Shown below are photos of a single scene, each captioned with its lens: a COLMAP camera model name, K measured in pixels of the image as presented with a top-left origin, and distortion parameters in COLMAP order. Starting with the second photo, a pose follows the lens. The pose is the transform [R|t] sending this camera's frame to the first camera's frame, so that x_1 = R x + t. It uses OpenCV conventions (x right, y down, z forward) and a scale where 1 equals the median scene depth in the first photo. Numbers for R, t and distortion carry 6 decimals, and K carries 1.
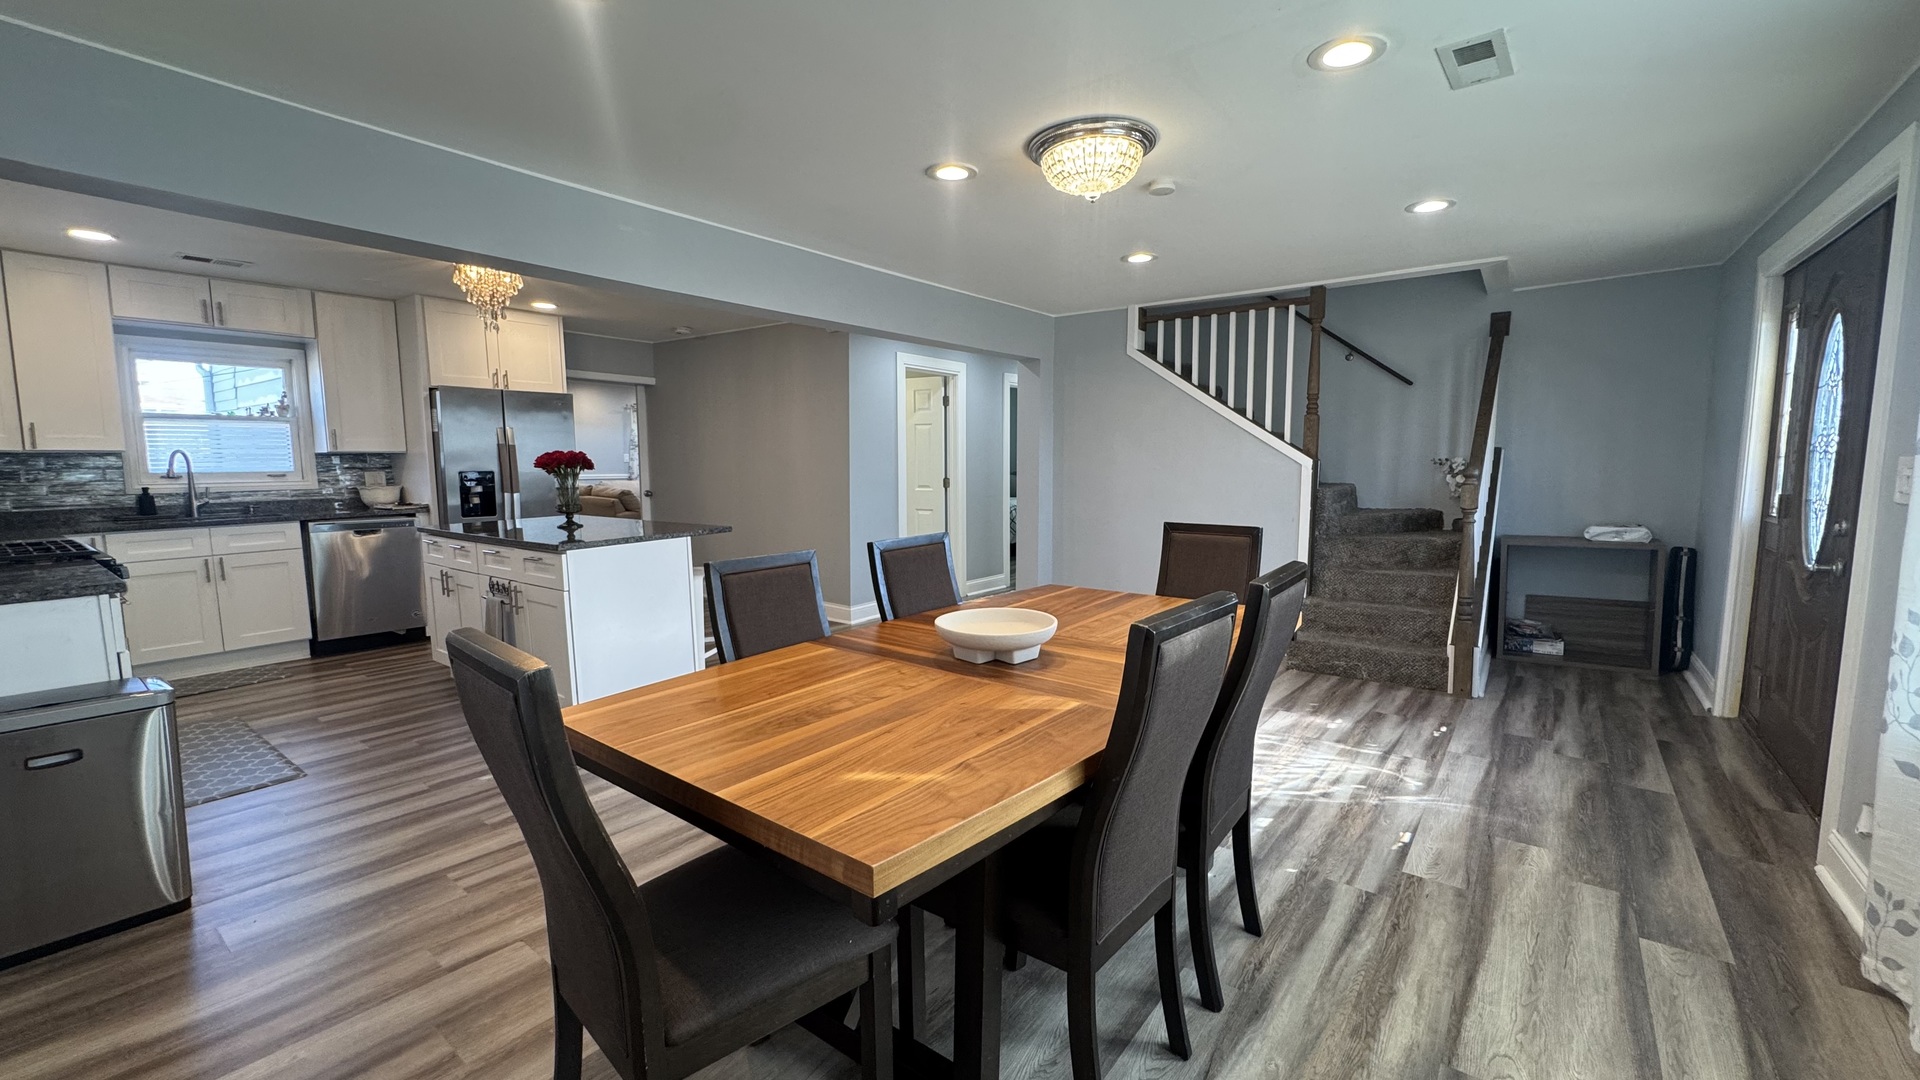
lens RADIAL K [[768.6, 0, 960.0], [0, 768.6, 540.0], [0, 0, 1]] dist [-0.002429, -0.000095]
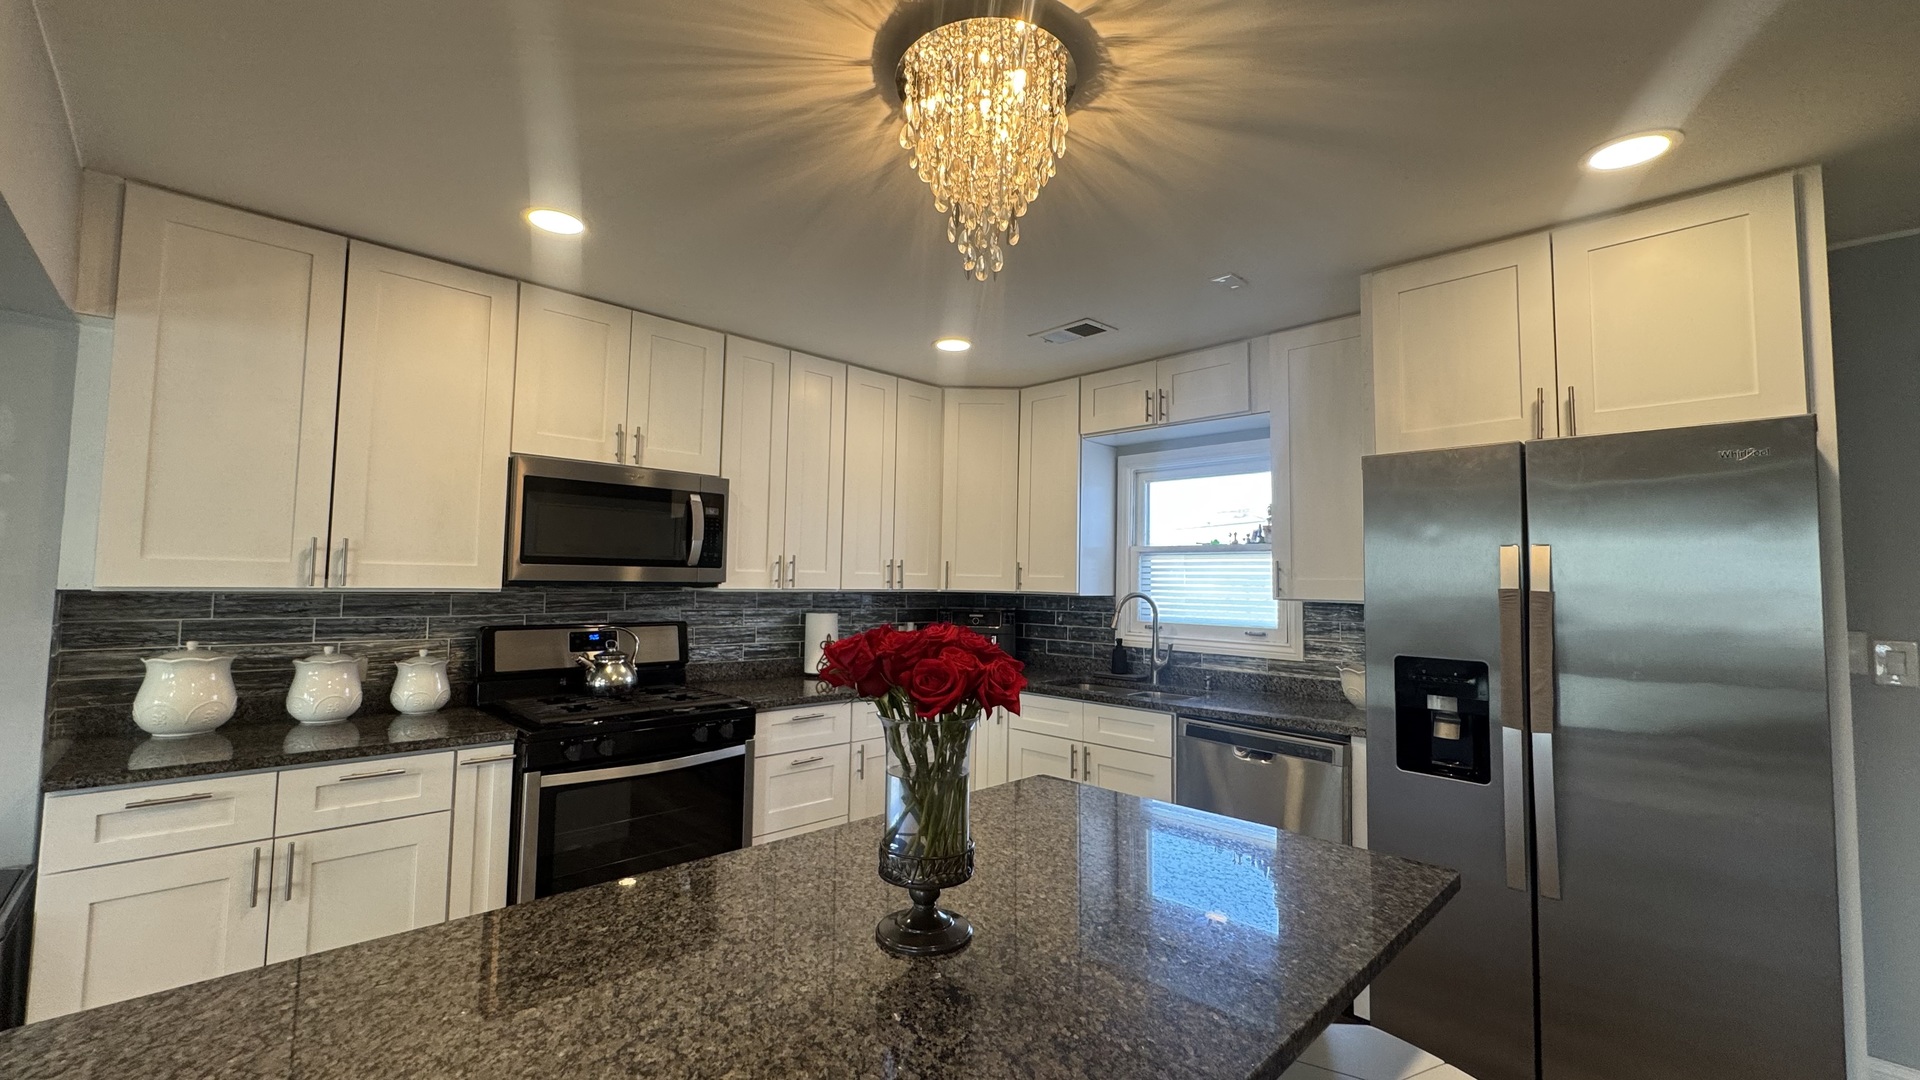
lens RADIAL K [[768.6, 0, 960.0], [0, 768.6, 540.0], [0, 0, 1]] dist [-0.002429, -0.000095]
pose [[-0.144825, -0.056242, -0.987858, -0.181377], [-0.129322, 0.990895, -0.037455, -0.088889], [0.980970, 0.122327, -0.150780, 0.705889]]
